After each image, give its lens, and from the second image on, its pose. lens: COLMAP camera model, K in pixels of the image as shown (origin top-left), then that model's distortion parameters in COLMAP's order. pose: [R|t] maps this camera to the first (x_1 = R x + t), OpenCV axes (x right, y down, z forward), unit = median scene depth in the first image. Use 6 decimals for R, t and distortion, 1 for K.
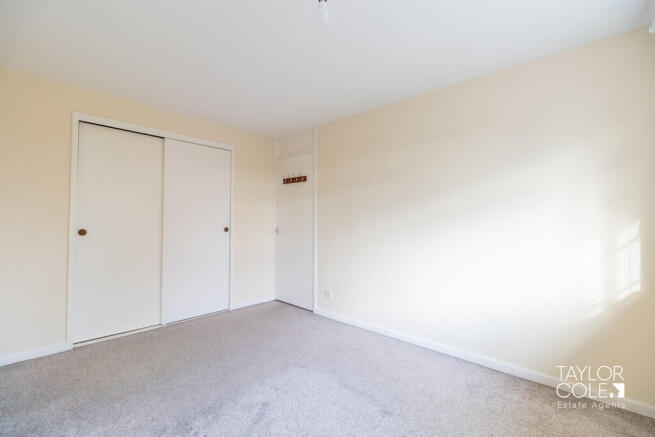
lens RADIAL K [[287.1, 0, 325.1], [0, 287.1, 215.0], [0, 0, 1]] dist [-0.000326, -0.000111]
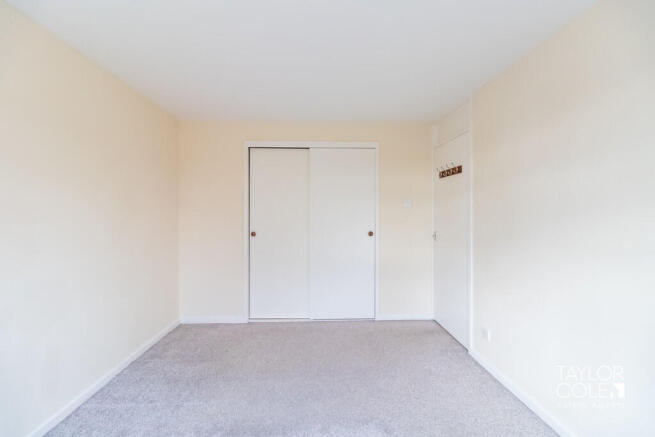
lens RADIAL K [[287.1, 0, 325.1], [0, 287.1, 215.0], [0, 0, 1]] dist [-0.000326, -0.000111]
pose [[0.709918, -0.002490, -0.704280, 0.212167], [0.021503, 0.999604, 0.018141, -0.031060], [0.703956, -0.028022, 0.709691, 0.231203]]
